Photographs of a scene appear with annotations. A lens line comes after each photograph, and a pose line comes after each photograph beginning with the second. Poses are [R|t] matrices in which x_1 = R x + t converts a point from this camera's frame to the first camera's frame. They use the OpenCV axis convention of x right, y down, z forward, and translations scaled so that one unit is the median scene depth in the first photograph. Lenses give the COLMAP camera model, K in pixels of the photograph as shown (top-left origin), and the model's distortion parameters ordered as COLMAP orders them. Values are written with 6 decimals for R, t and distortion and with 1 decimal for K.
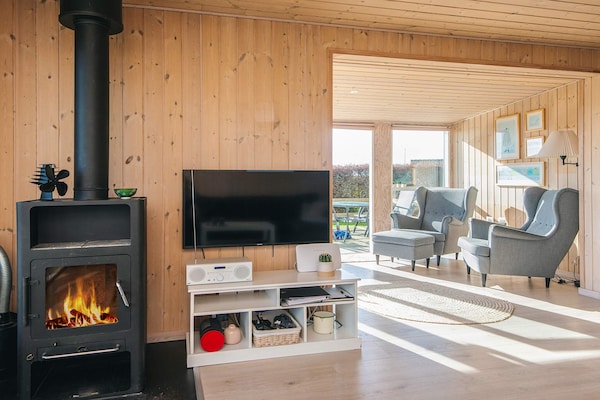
lens RADIAL K [[436.3, 0, 299.5], [0, 436.3, 174.7], [0, 0, 1]] dist [0.009968, 0.001443]
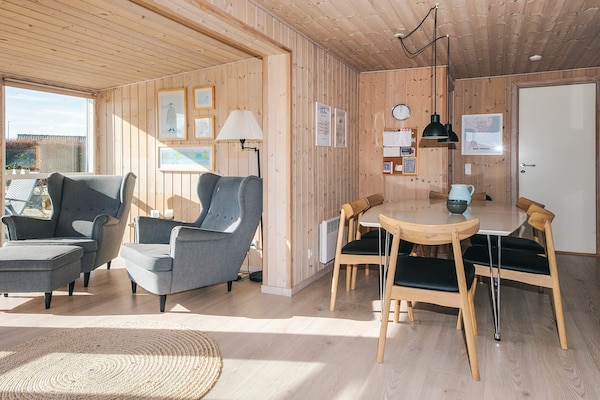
lens RADIAL K [[403.3, 0, 300.0], [0, 403.3, 165.3], [0, 0, 1]] dist [0.046271, -0.000531]
pose [[0.654818, -0.001141, 0.755786, 0.041449], [-0.020814, 0.999592, 0.019543, -0.006455], [-0.755500, -0.028528, 0.654527, 0.292413]]
